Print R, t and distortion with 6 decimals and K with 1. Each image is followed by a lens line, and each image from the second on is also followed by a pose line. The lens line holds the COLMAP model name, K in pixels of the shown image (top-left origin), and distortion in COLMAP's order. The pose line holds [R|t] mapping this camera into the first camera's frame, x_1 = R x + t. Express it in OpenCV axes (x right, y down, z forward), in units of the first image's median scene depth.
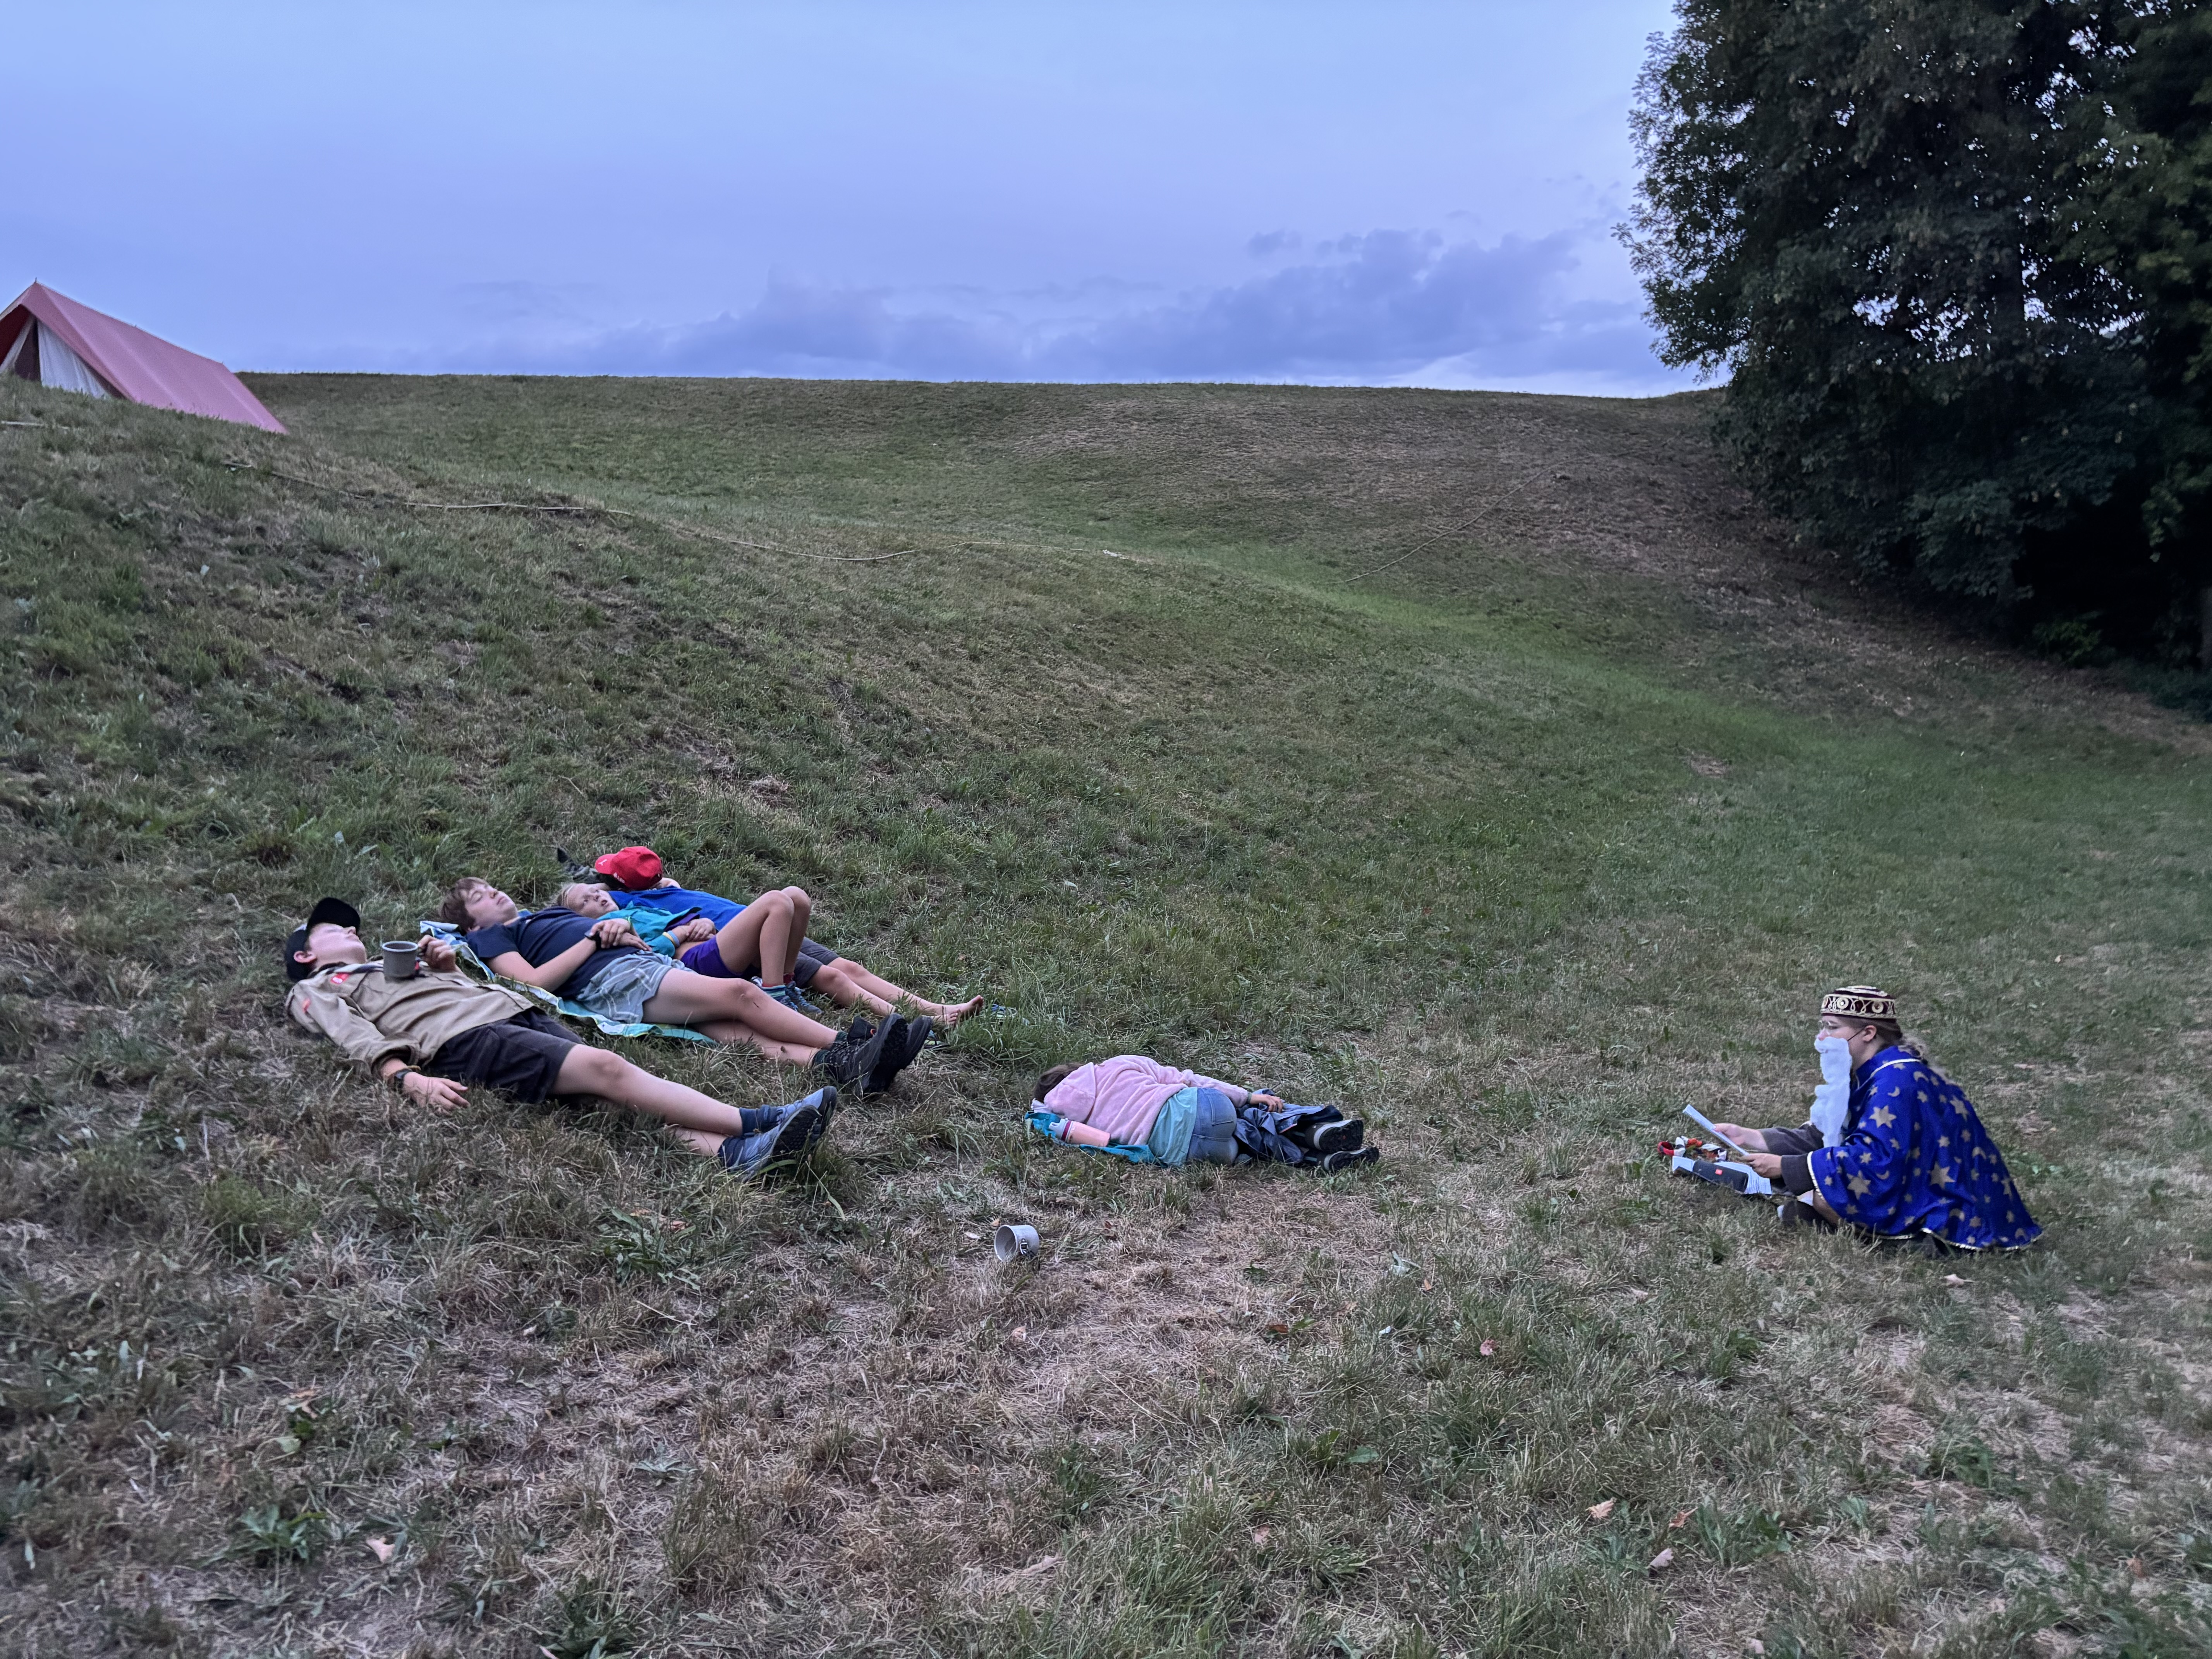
lens RADIAL K [[1655.9, 0, 1107.3], [0, 1655.9, 827.3], [0, 0, 1]] dist [0.005801, -0.002045]
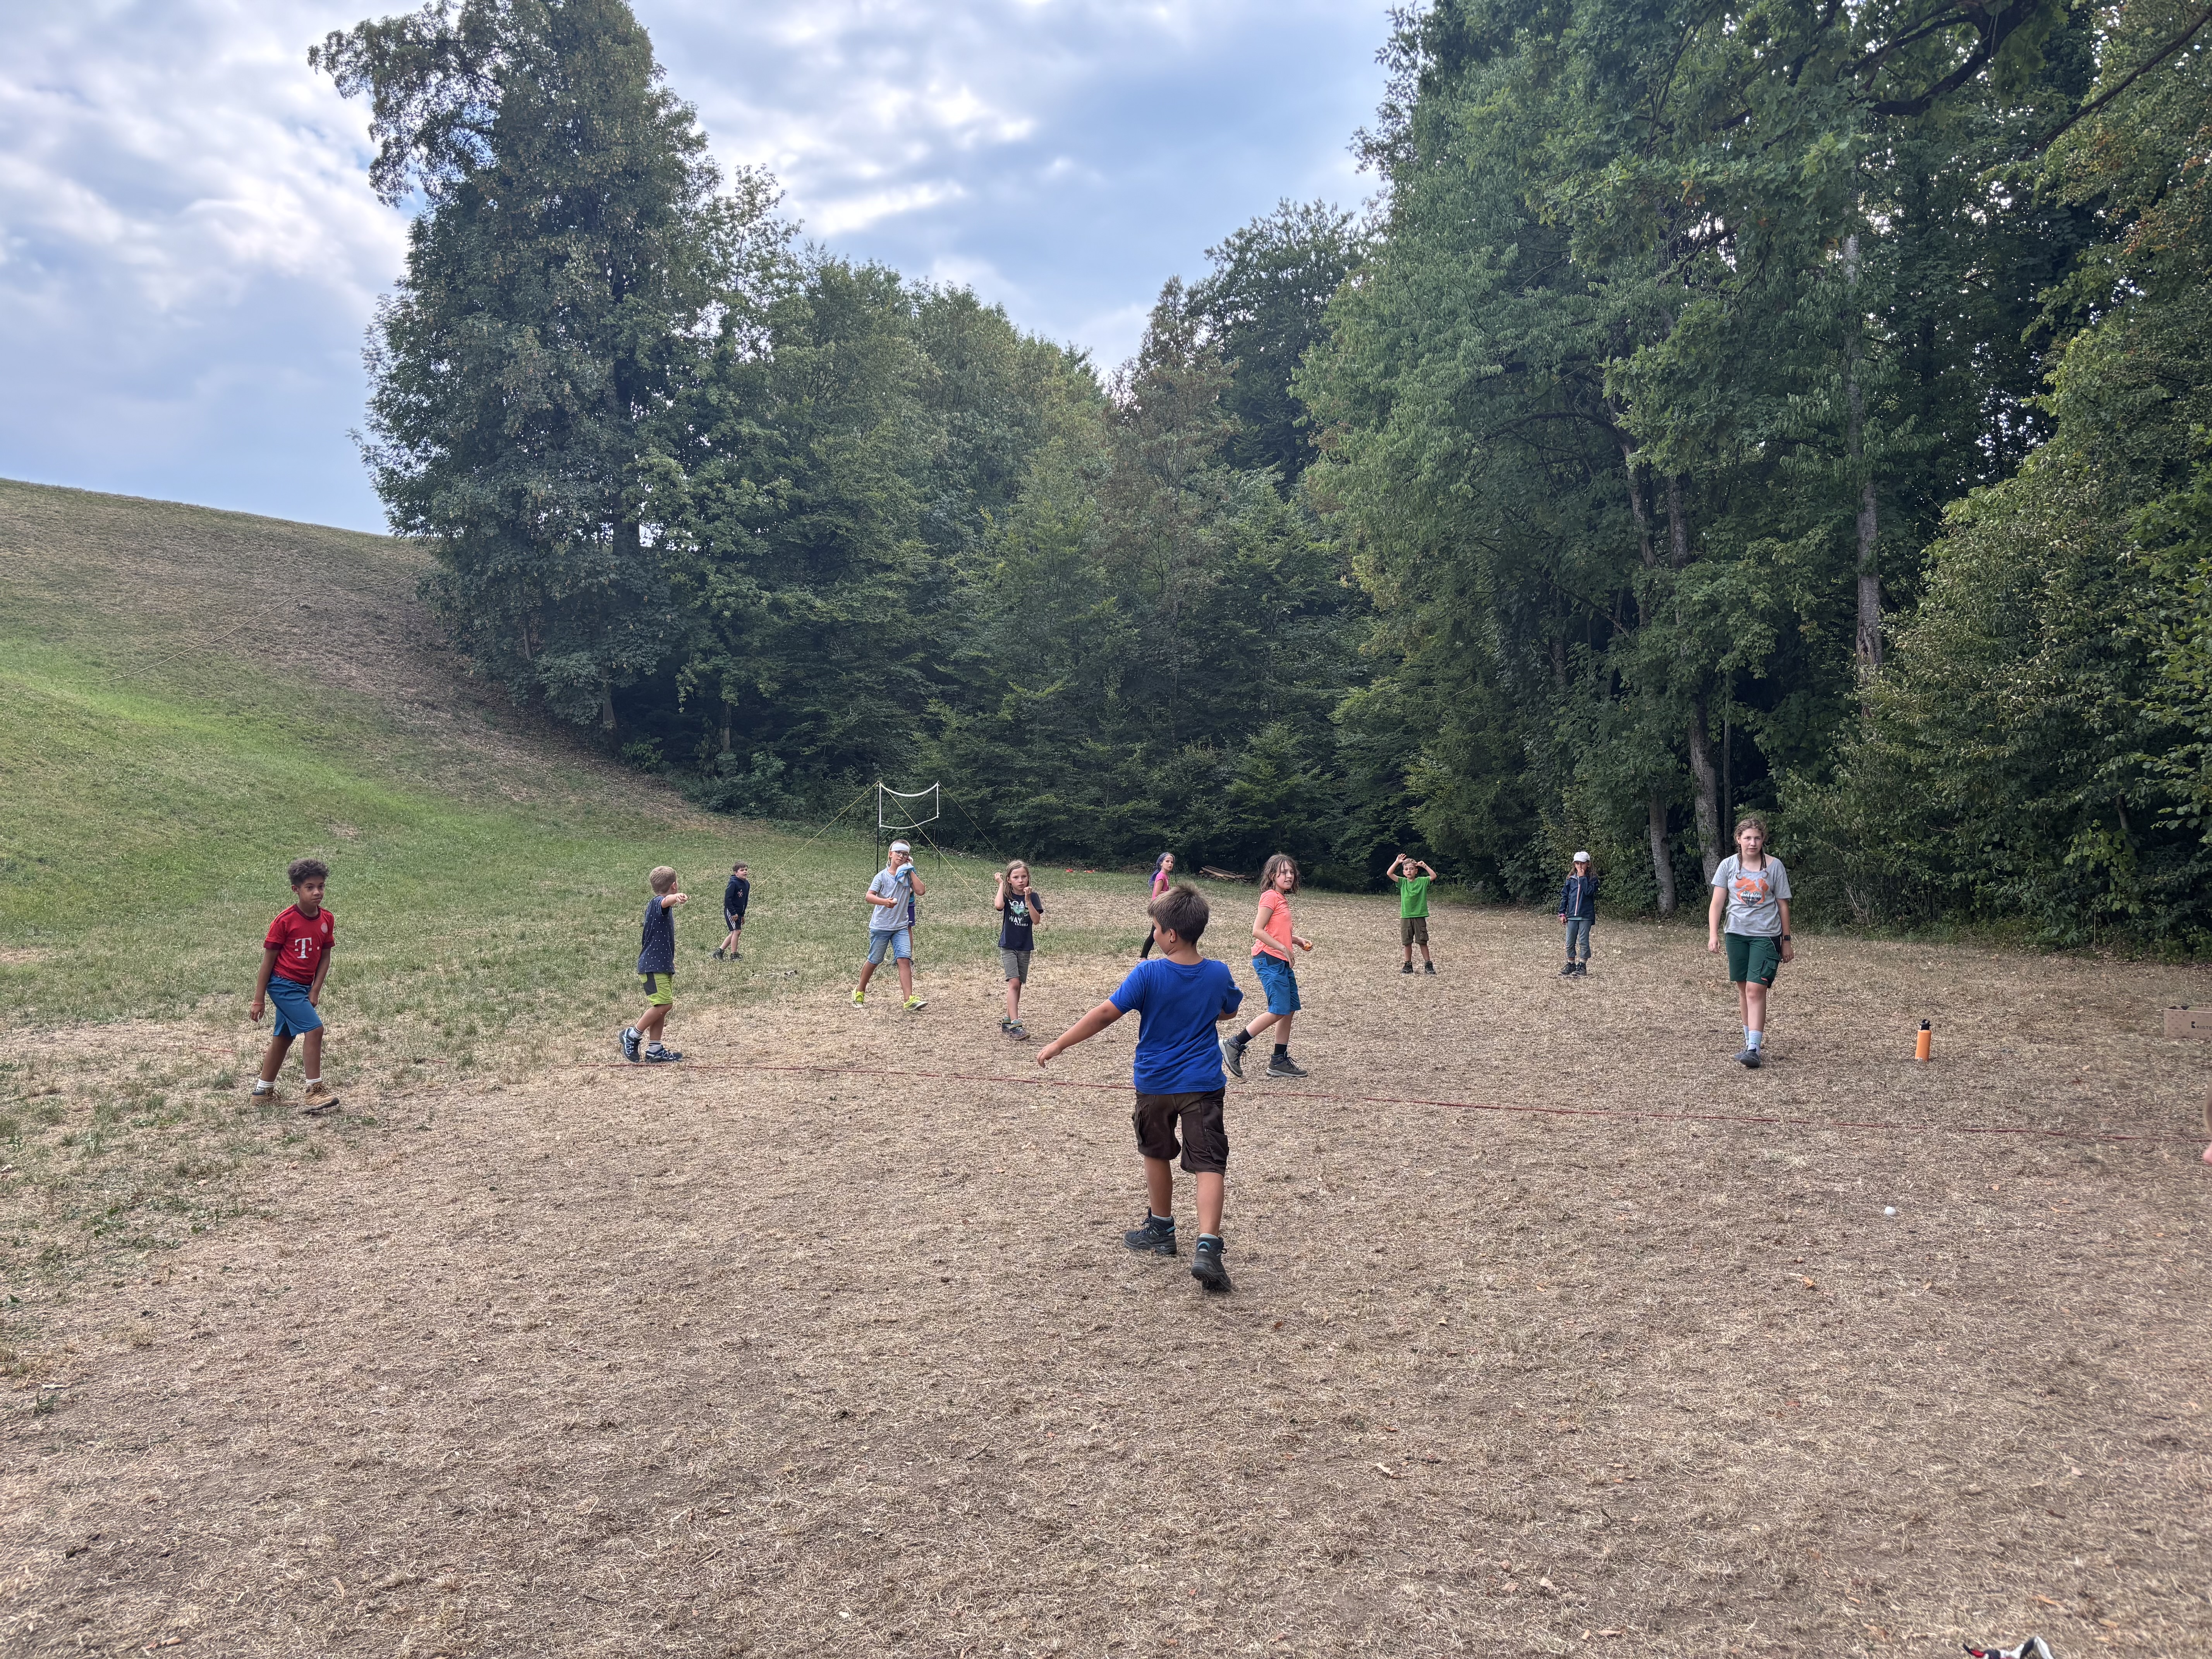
lens RADIAL K [[1655.9, 0, 1110.3], [0, 1655.9, 823.3], [0, 0, 1]] dist [0.005801, -0.002045]
pose [[0.778457, 0.032395, 0.626862, -0.057560], [-0.009614, 0.999166, -0.039696, 0.009749], [-0.627624, 0.024875, 0.778119, -0.510339]]
